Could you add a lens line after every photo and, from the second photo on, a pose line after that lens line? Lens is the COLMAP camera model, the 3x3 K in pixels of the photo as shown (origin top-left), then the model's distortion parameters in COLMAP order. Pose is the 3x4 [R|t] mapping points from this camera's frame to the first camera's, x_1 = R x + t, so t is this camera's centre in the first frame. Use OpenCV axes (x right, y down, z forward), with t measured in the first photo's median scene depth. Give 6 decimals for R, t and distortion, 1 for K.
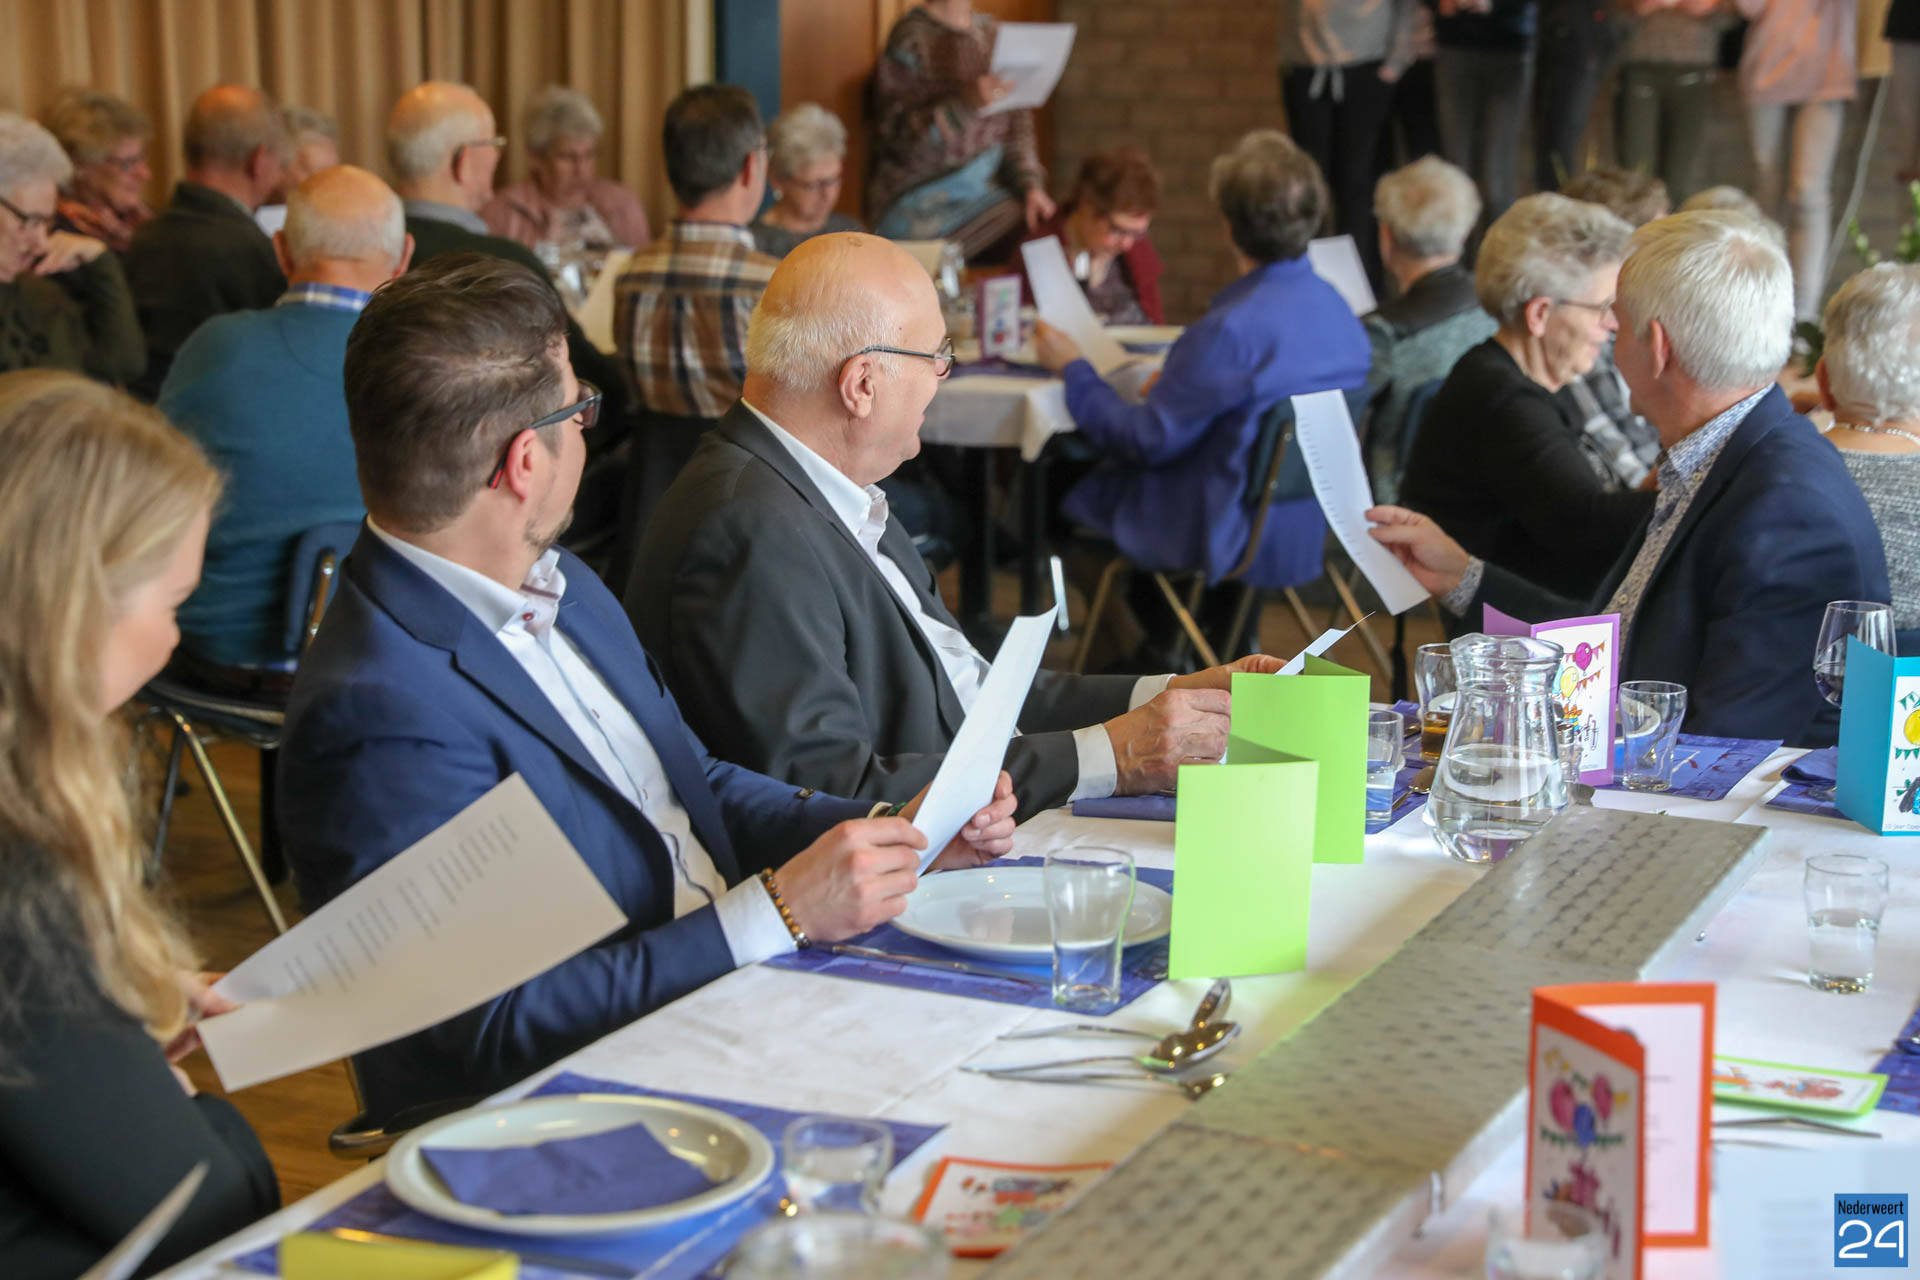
lens RADIAL K [[3636.7, 0, 960.0], [0, 3636.7, 640.0], [0, 0, 1]] dist [0.238568, -0.058501]
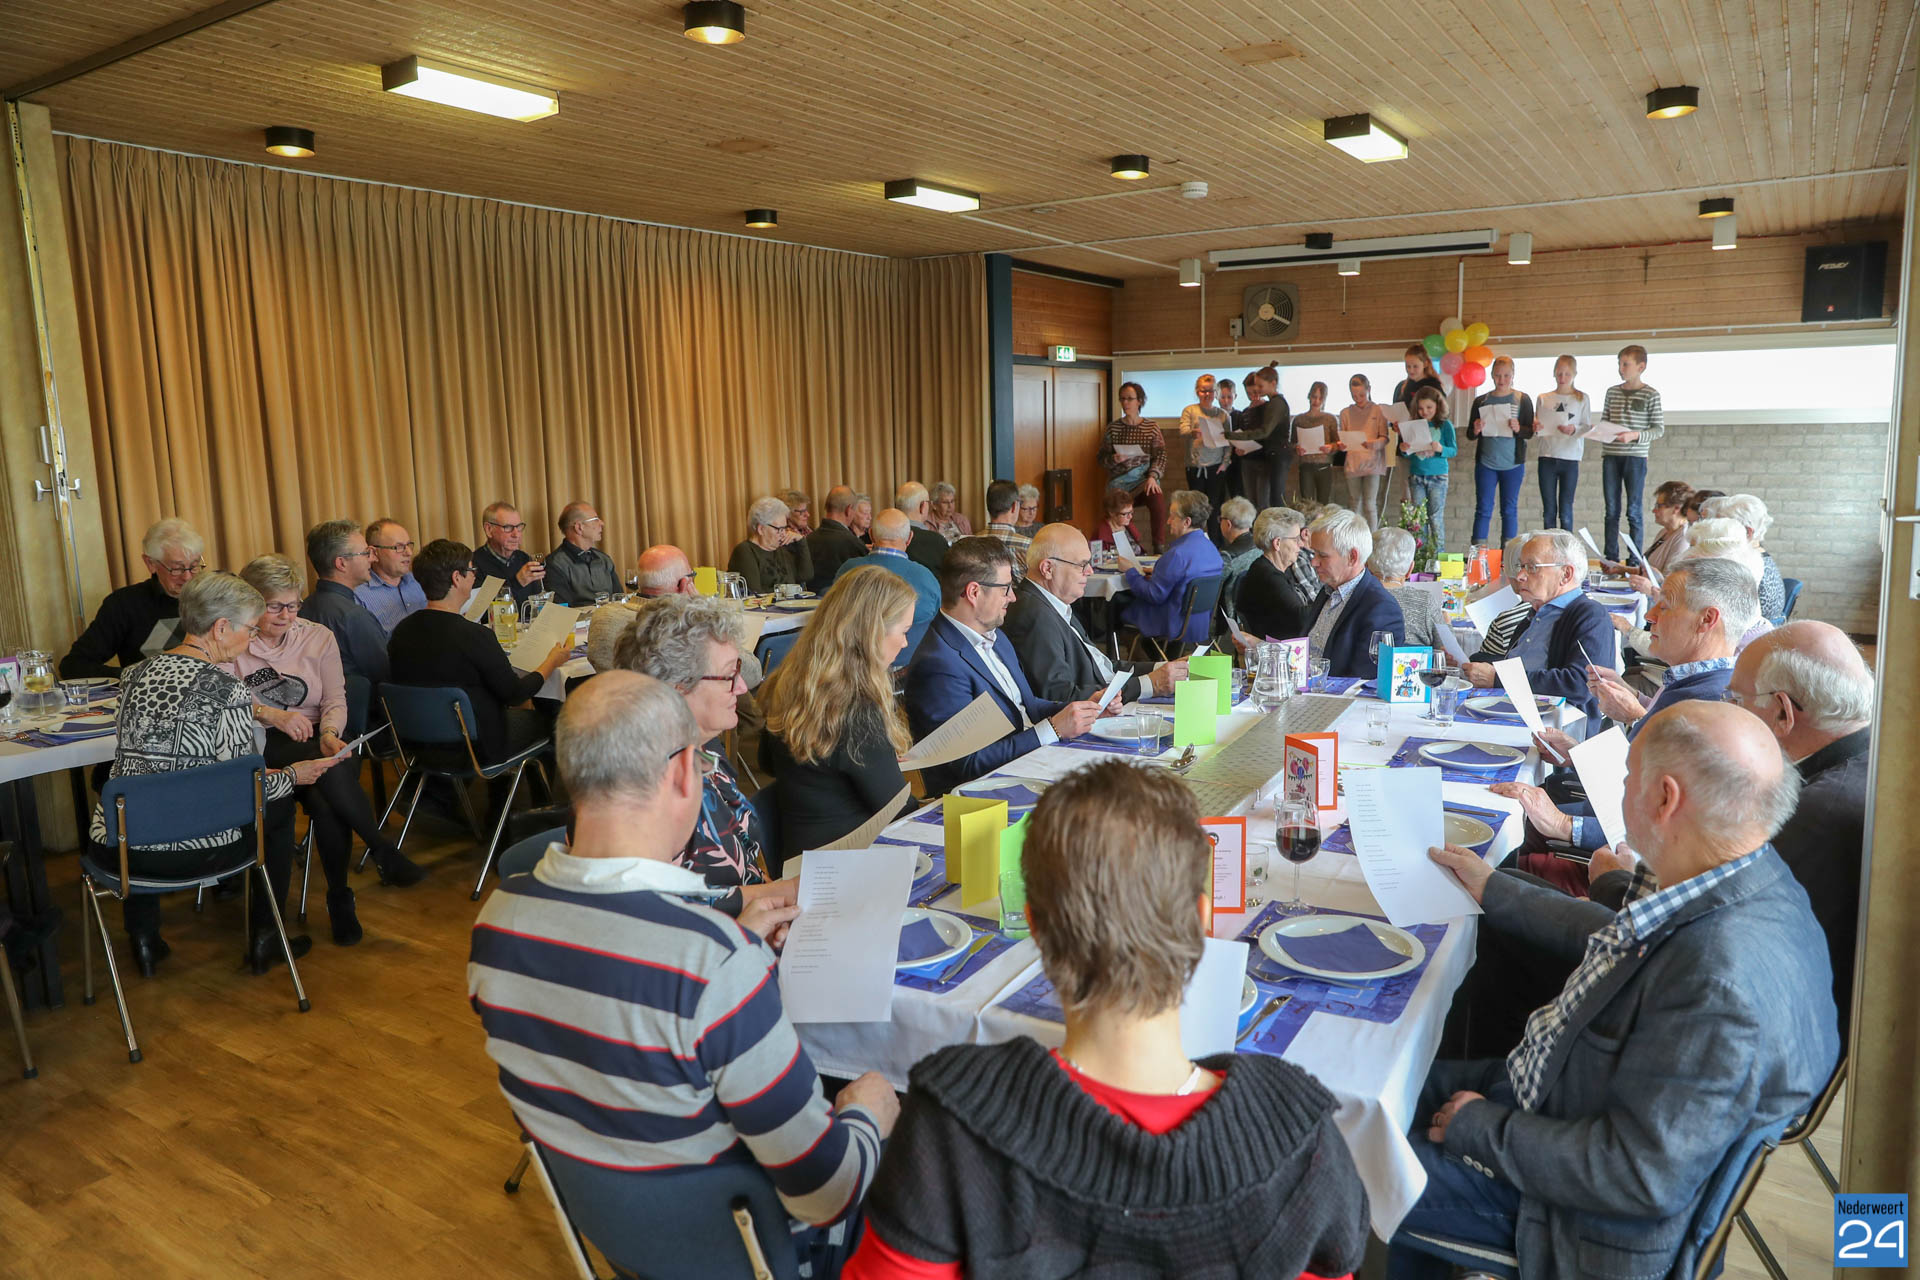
lens RADIAL K [[1326.5, 0, 962.3], [0, 1326.5, 640.4], [0, 0, 1]] dist [-0.107177, 0.091679]
pose [[0.996569, -0.021885, -0.079816, -0.028575], [0.019667, 0.999401, -0.028464, 0.022496], [0.080391, 0.026796, 0.996403, -0.164002]]
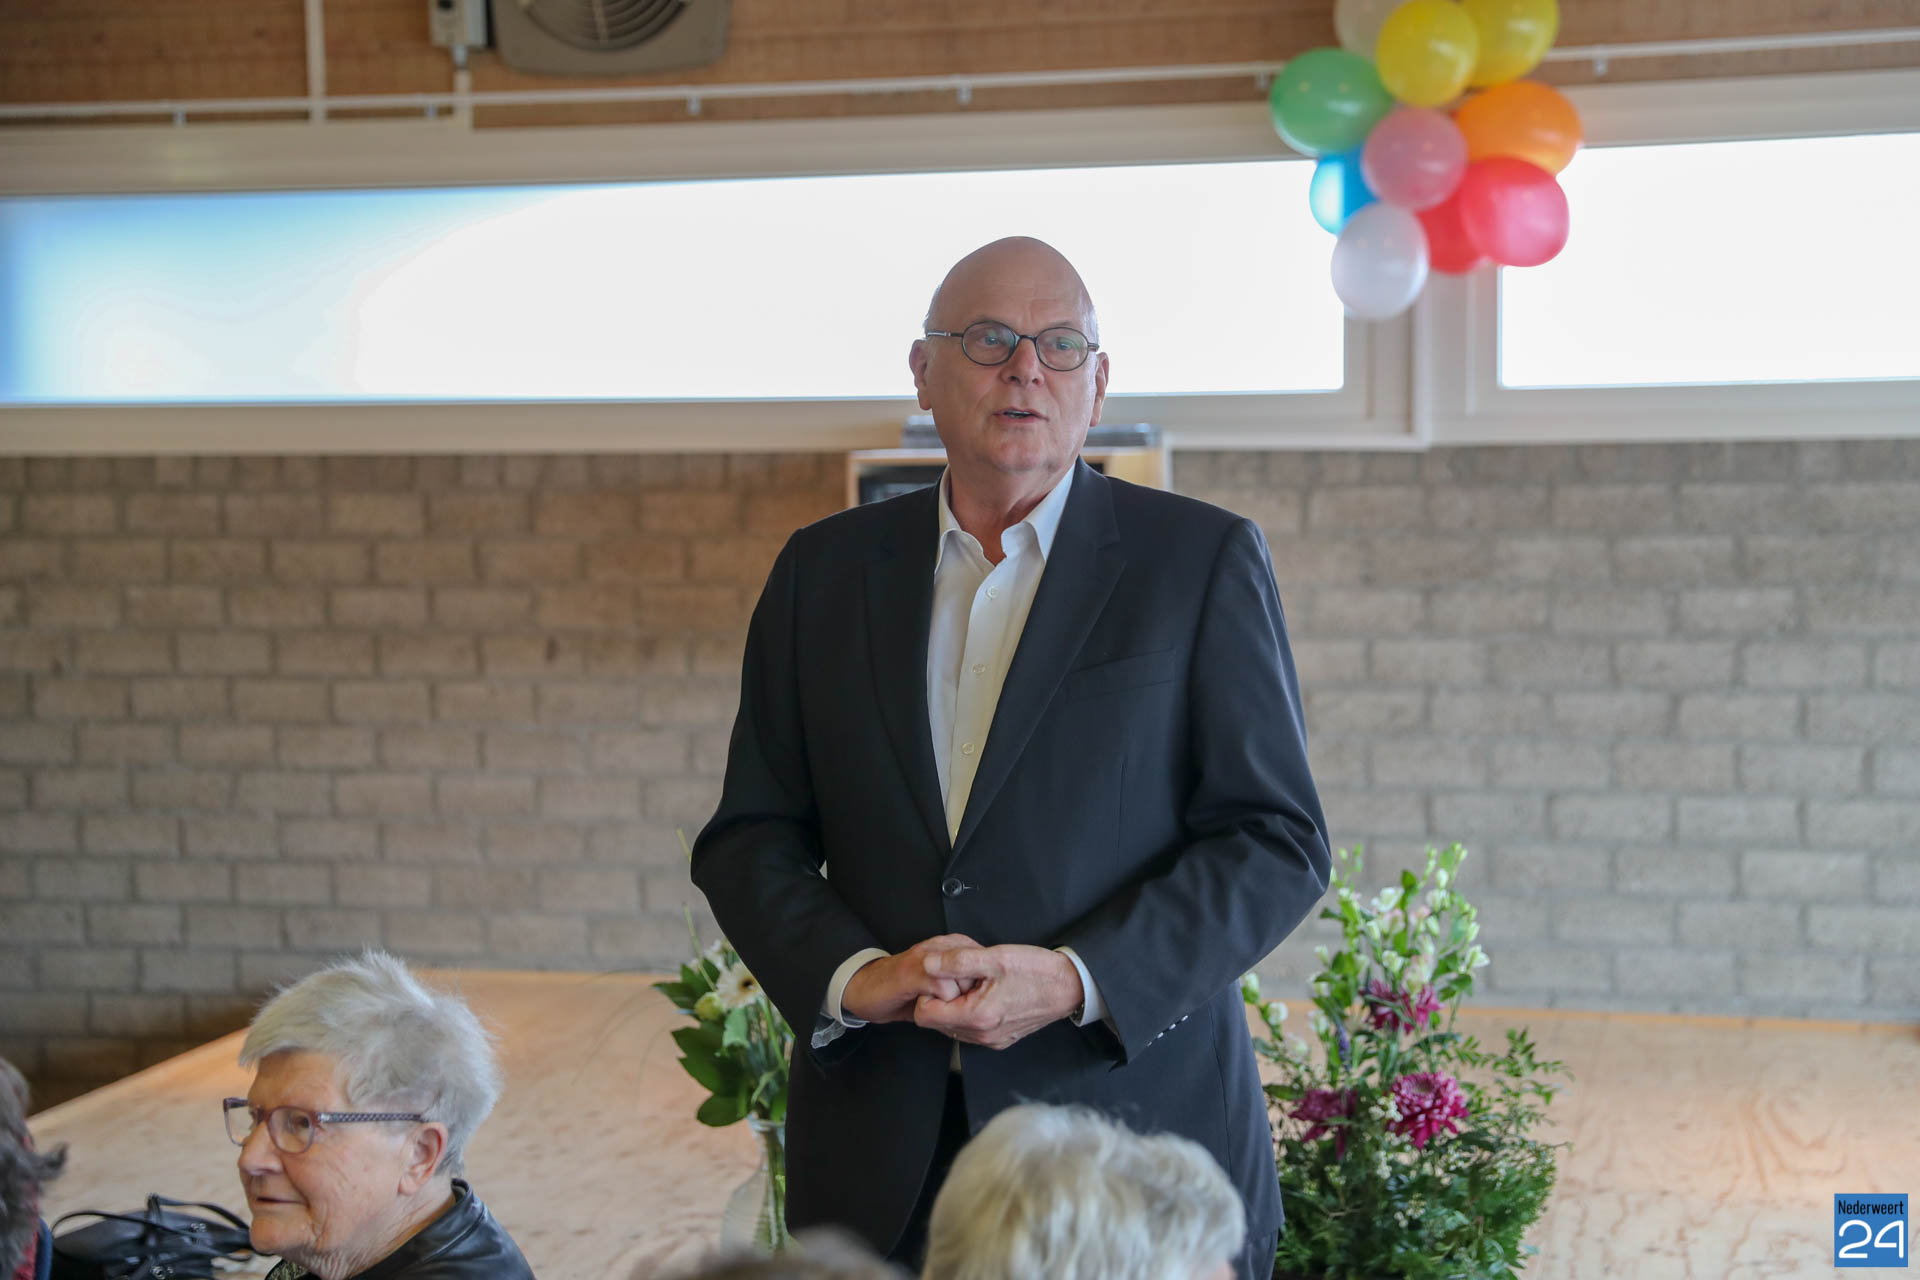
lens RADIAL K [[3127.8, 0, 960.9], [0, 3127.8, 646.7], [0, 0, 1]] dist [0.158739, 0.116703]
pose [[0.969154, -0.048356, 0.241663, 0.222796], [0.074249, 0.992292, -0.099210, -0.268746], [-0.235003, 0.114093, 0.965275, 1.321040]]
